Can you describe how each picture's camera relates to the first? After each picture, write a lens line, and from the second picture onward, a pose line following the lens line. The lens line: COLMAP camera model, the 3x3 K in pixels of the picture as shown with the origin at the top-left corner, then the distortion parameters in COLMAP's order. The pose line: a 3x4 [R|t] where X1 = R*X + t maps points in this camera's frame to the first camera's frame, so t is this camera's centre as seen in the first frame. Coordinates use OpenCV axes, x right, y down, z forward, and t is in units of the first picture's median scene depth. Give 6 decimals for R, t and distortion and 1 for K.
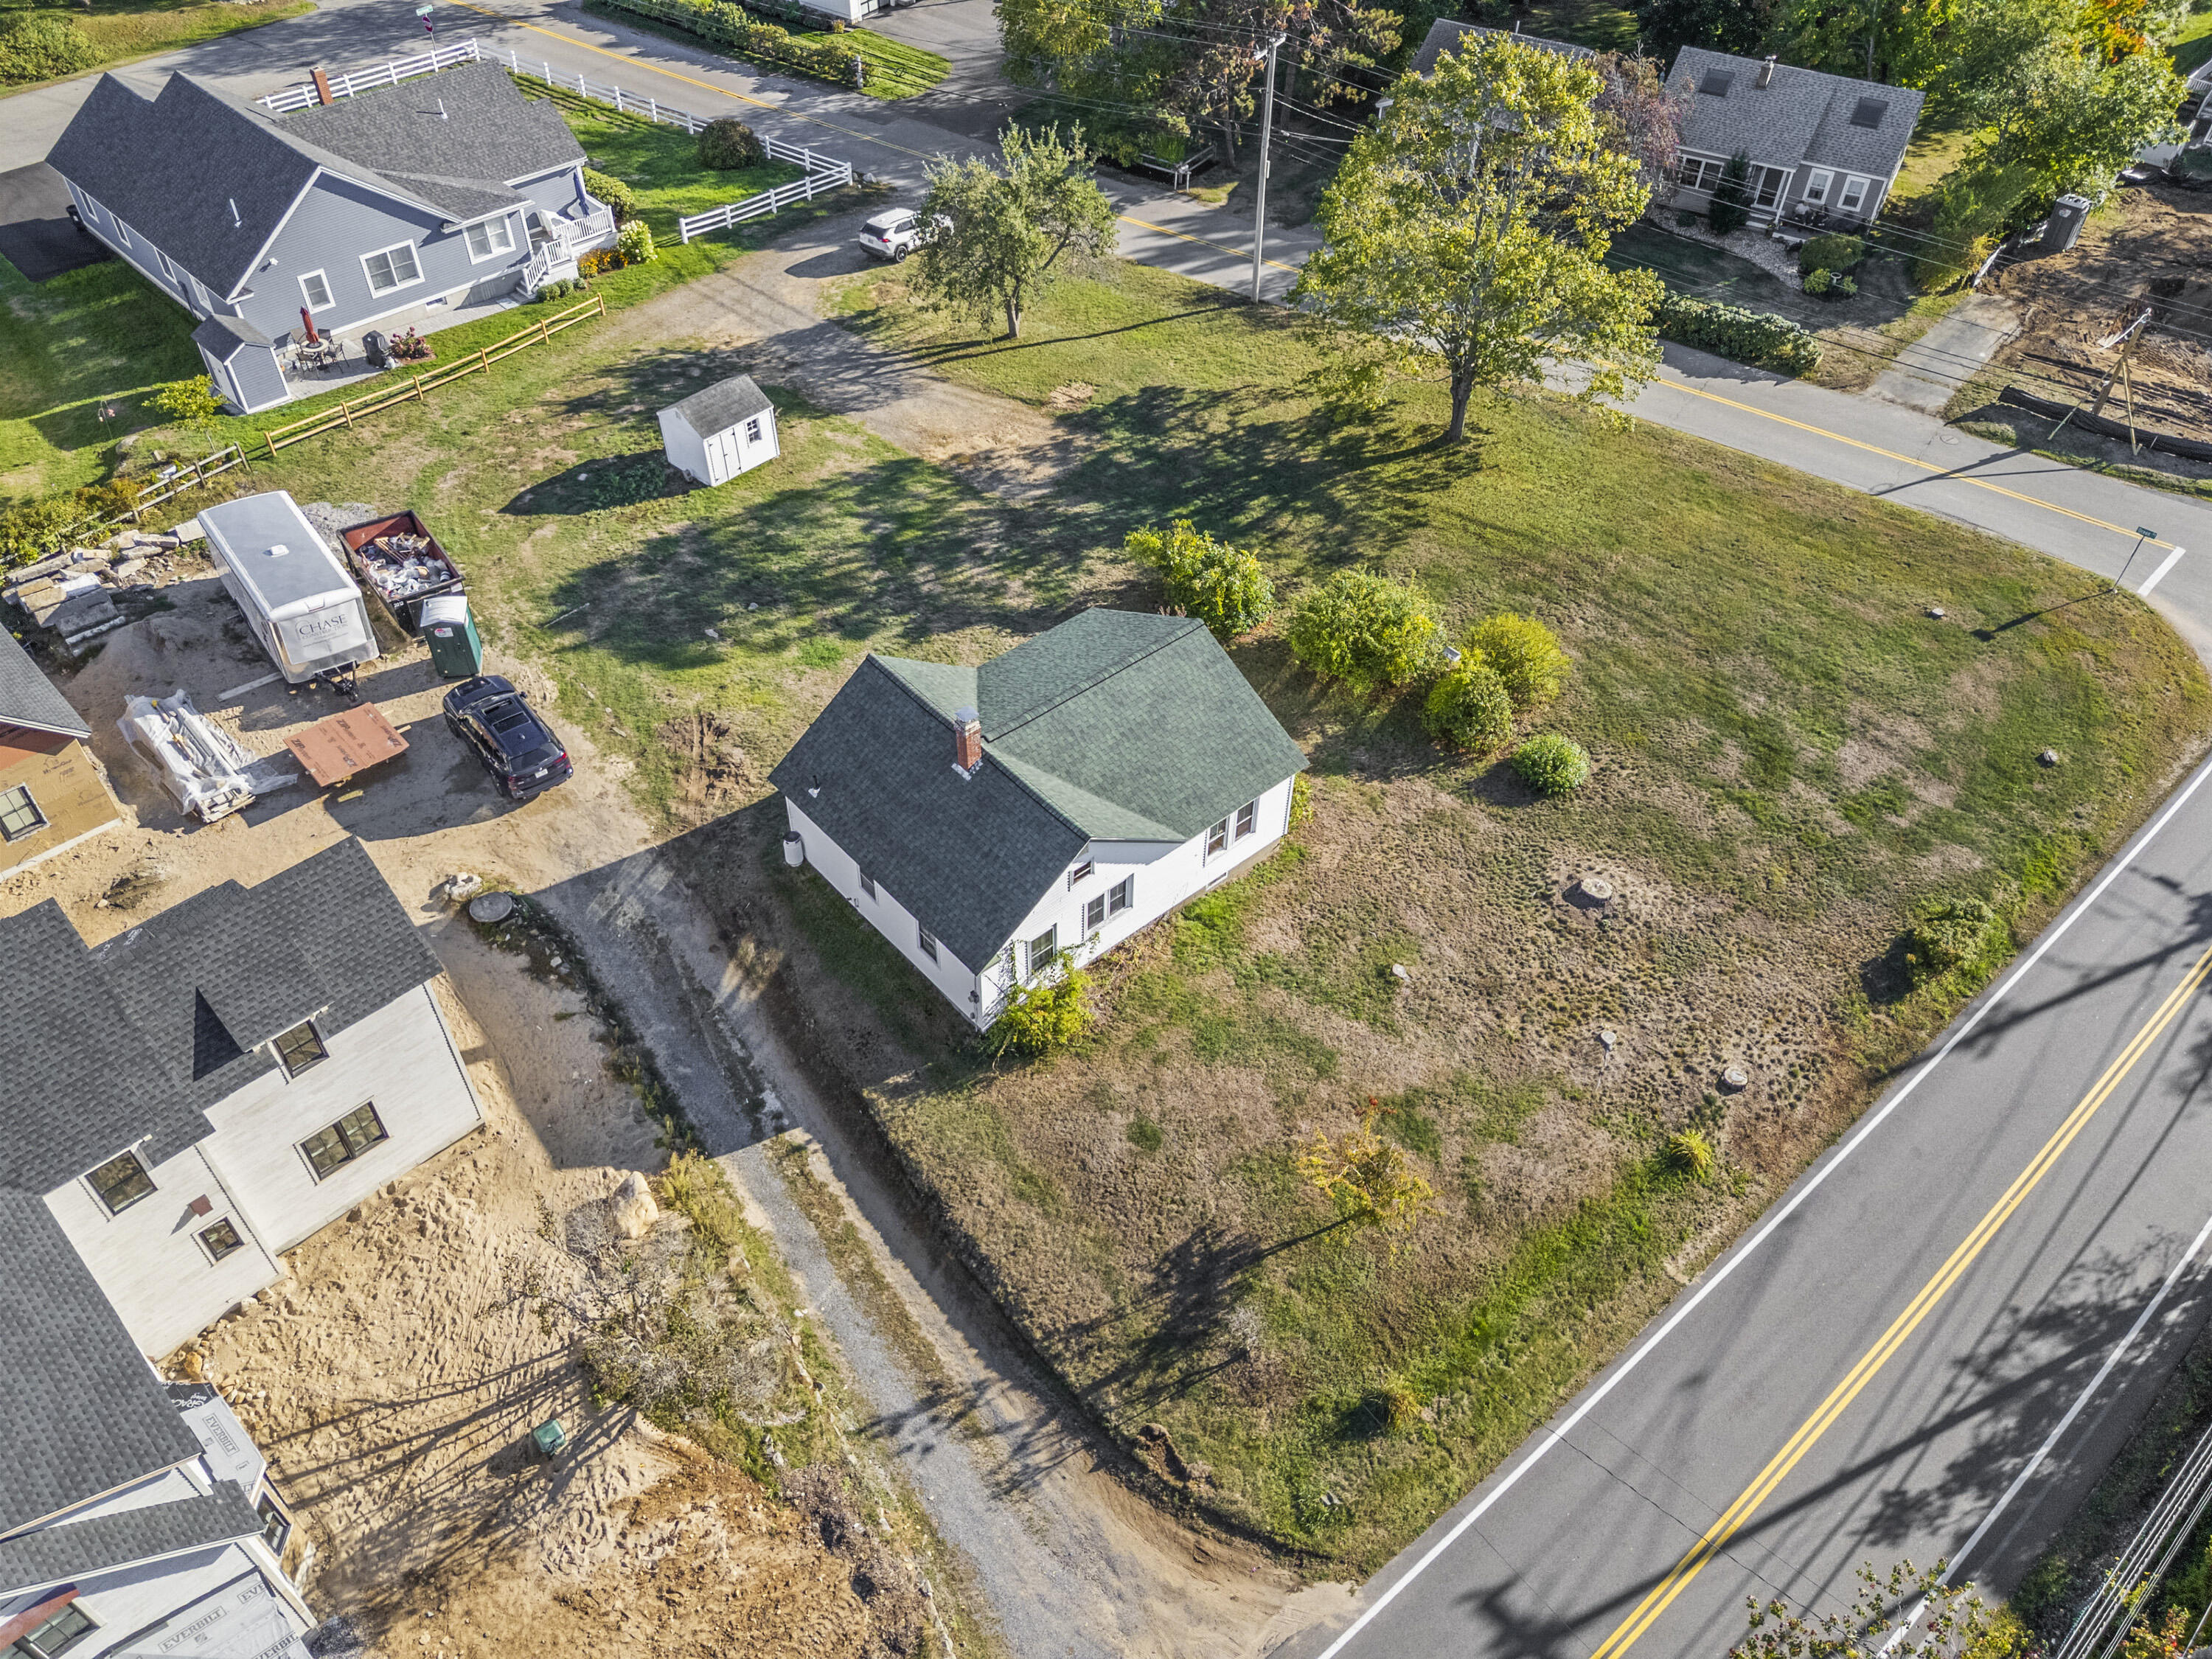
lens RADIAL K [[1611.1, 0, 1103.9], [0, 1611.1, 852.9], [0, 0, 1]] dist [0.065043, -0.071628]
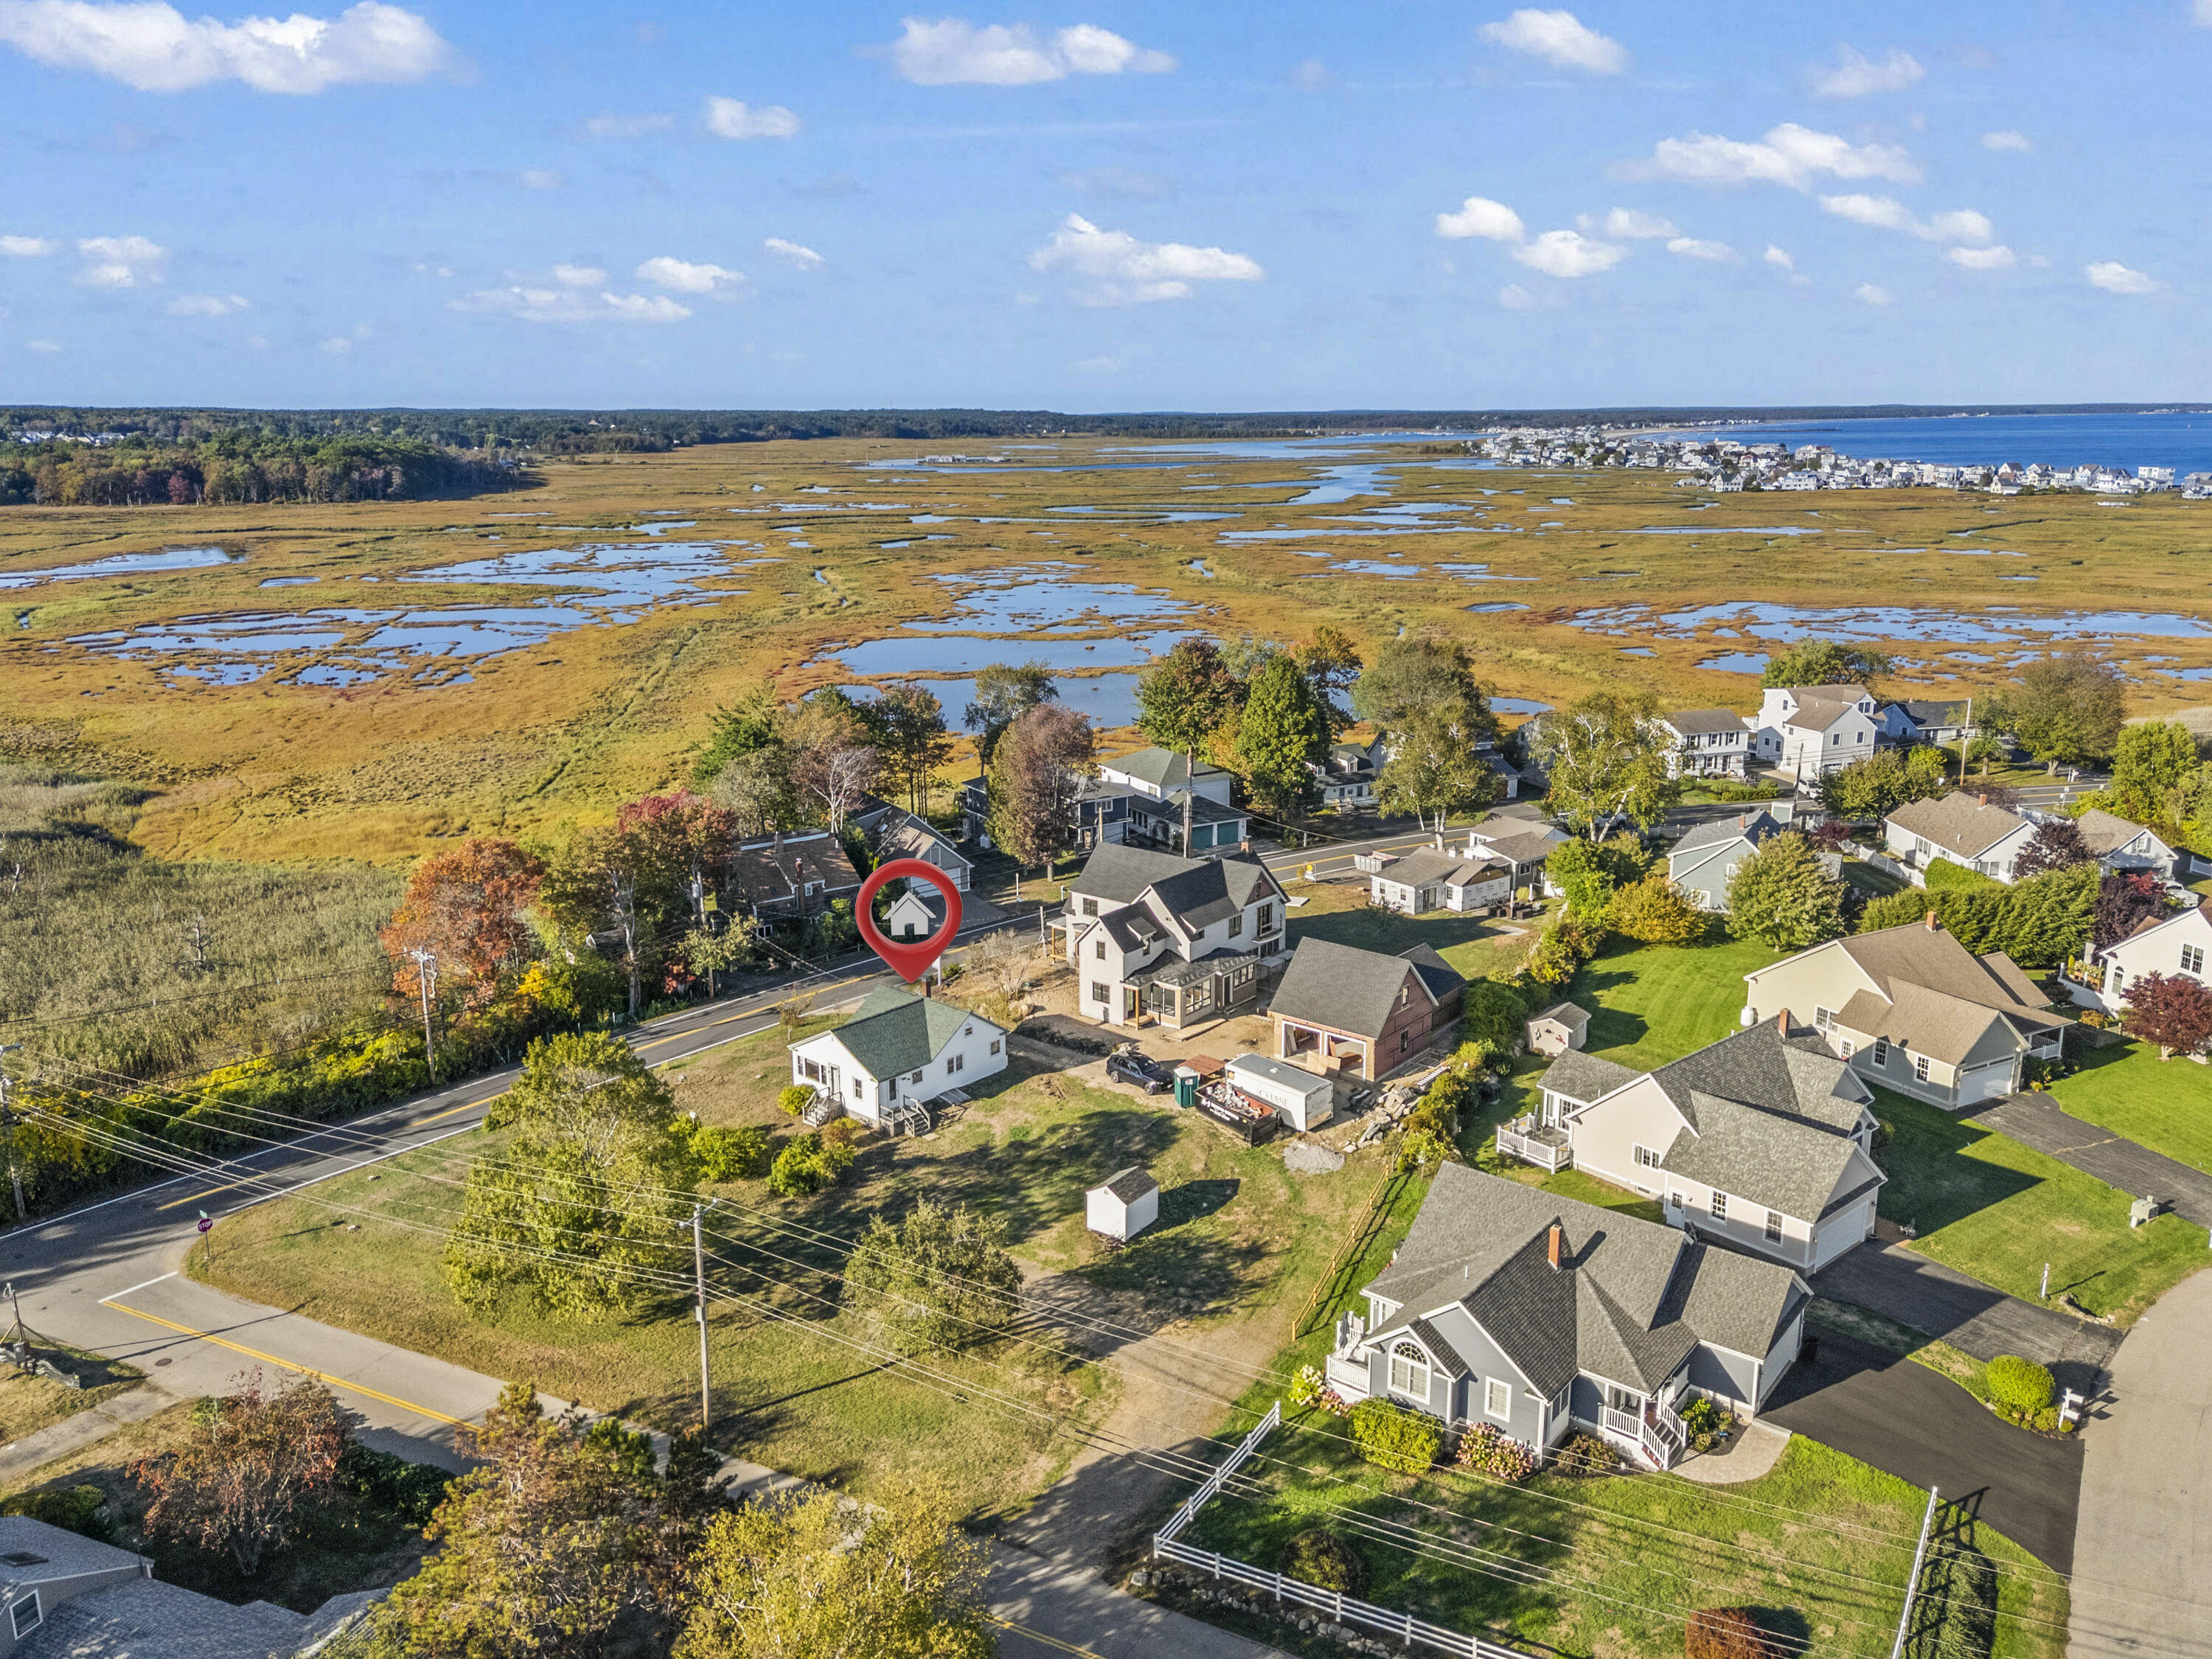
lens RADIAL K [[1621.2, 0, 1100.5], [0, 1621.2, 827.7], [0, 0, 1]] dist [0.077934, -0.079379]
pose [[-0.994168, 0.014805, -0.106818, -0.062082], [-0.084861, 0.503810, 0.859636, -1.800239], [0.066543, 0.863688, -0.499616, 1.504789]]
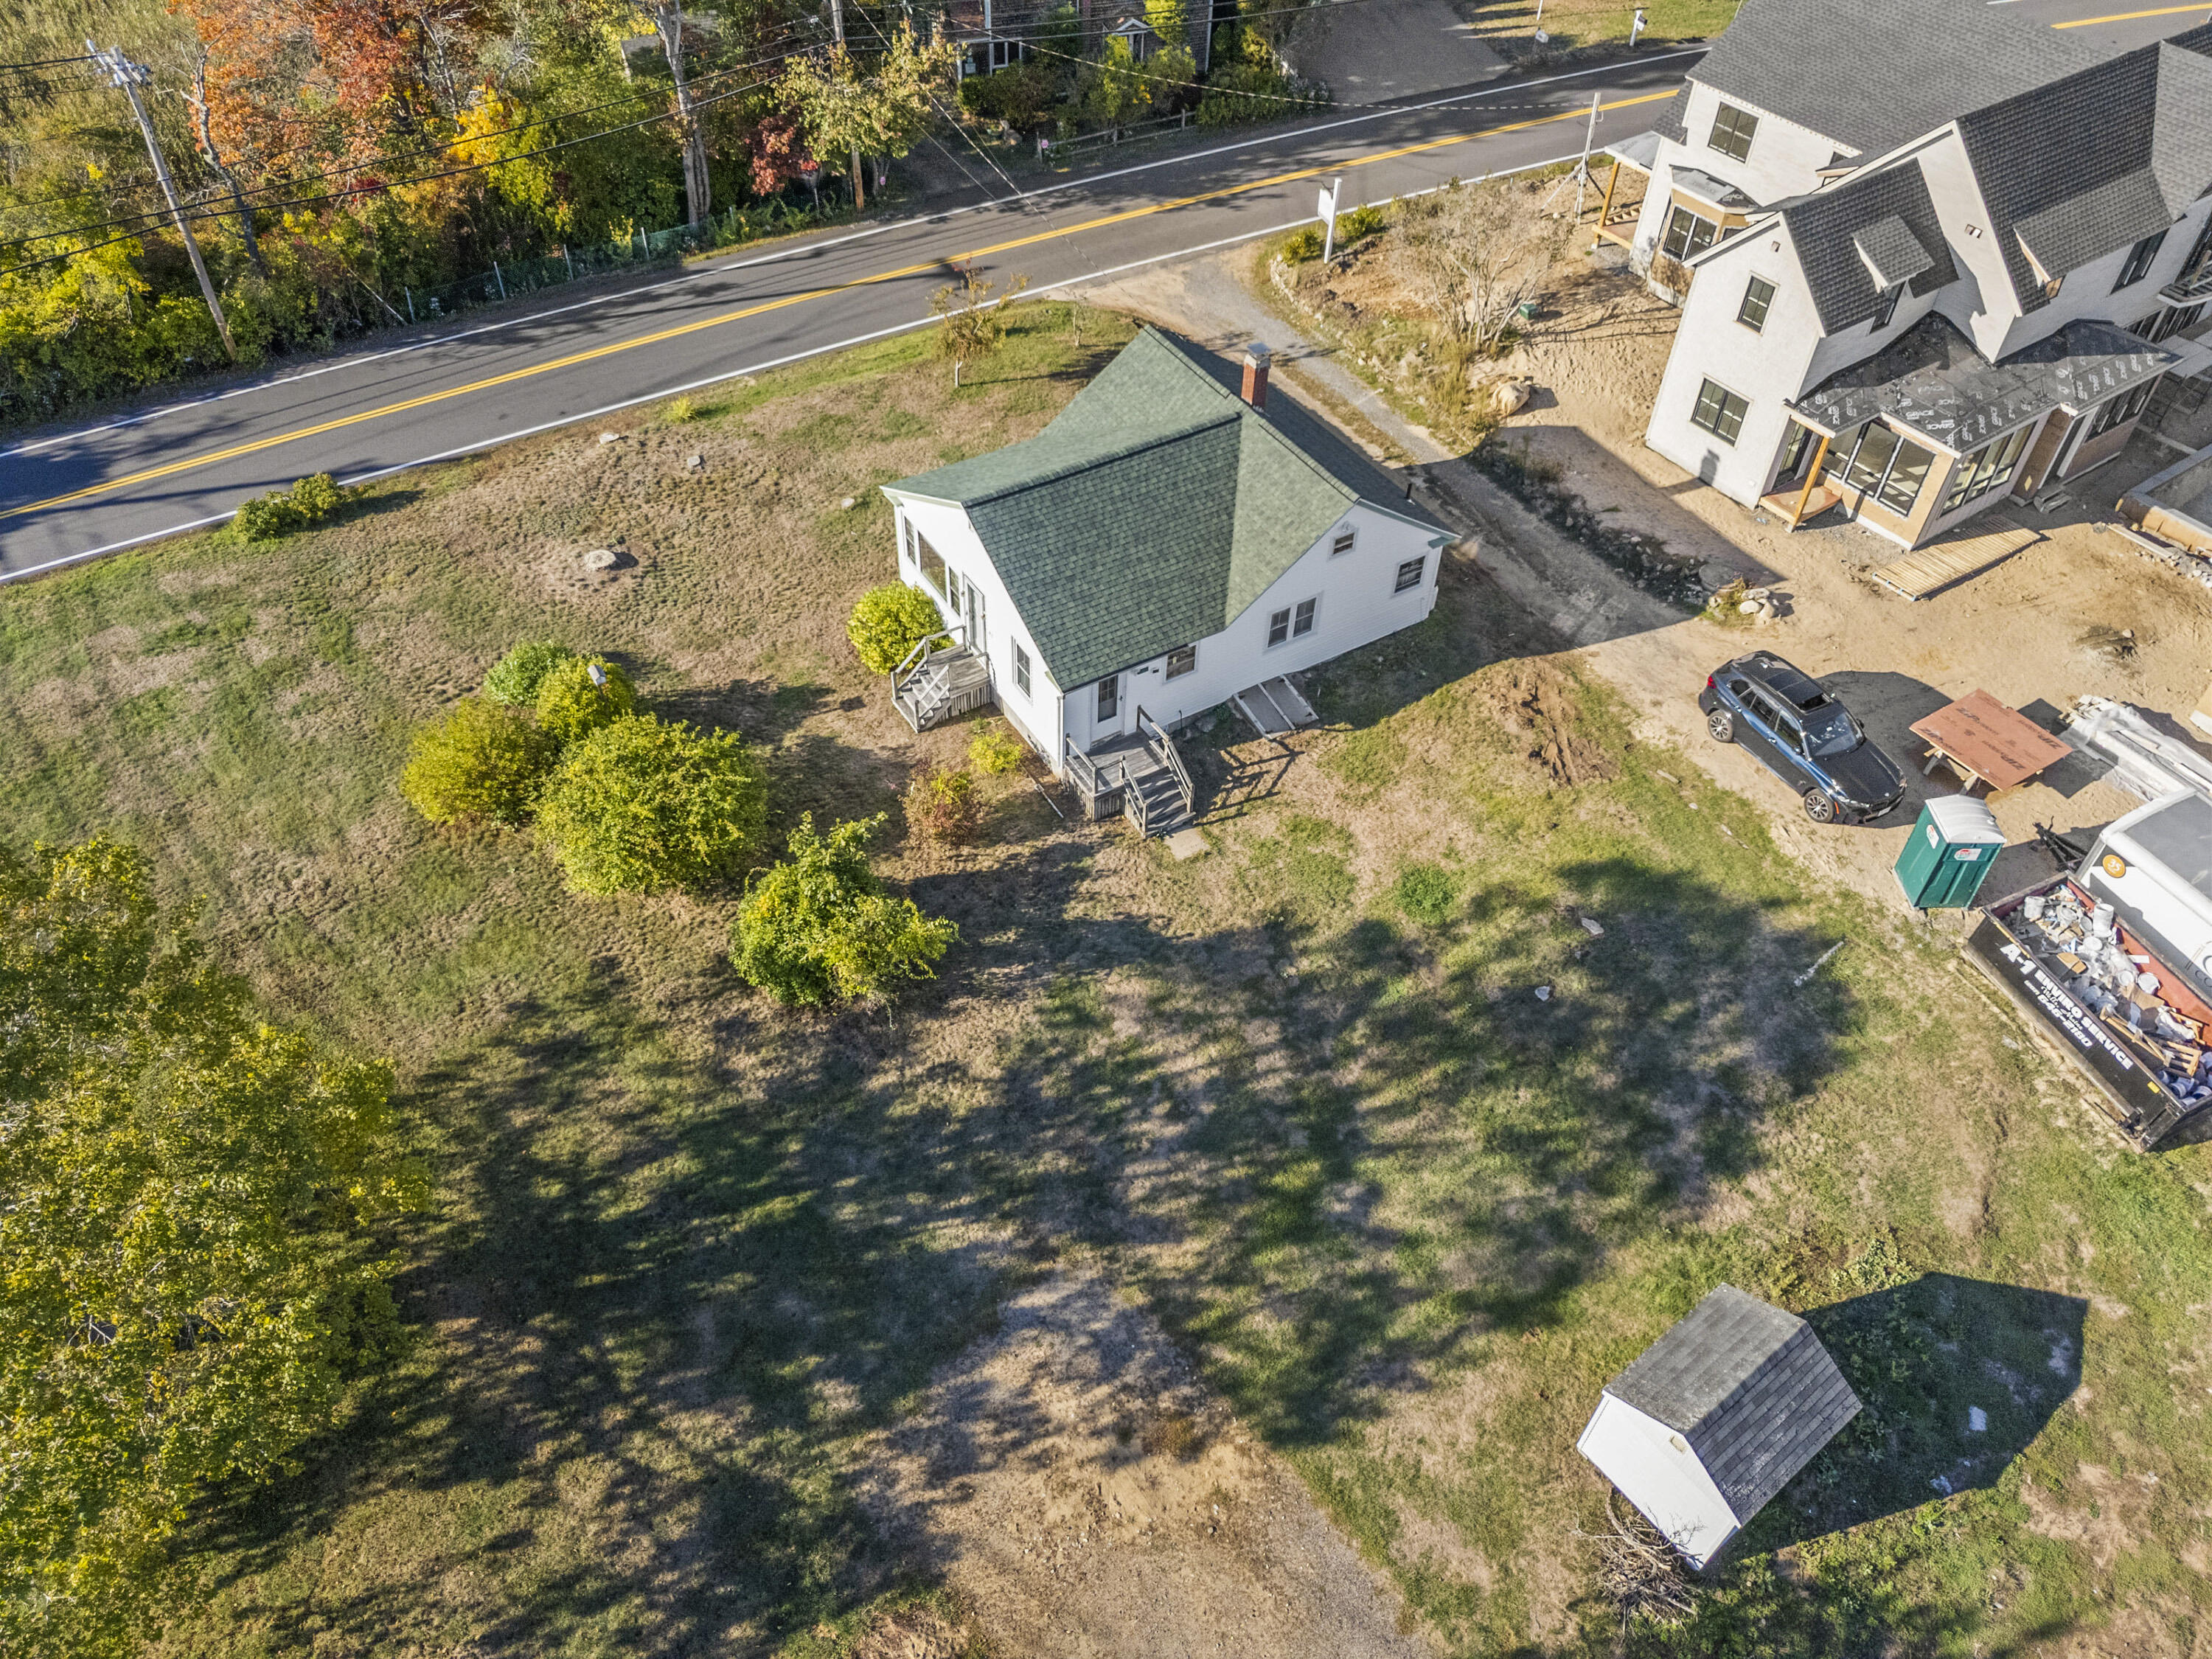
lens RADIAL K [[1621.2, 0, 1100.5], [0, 1621.2, 827.7], [0, 0, 1]] dist [0.077934, -0.079379]
pose [[-0.983837, -0.151757, 0.095048, -0.089971], [0.100086, -0.025895, 0.994642, -0.755919], [-0.148483, 0.988079, 0.040666, 0.870105]]
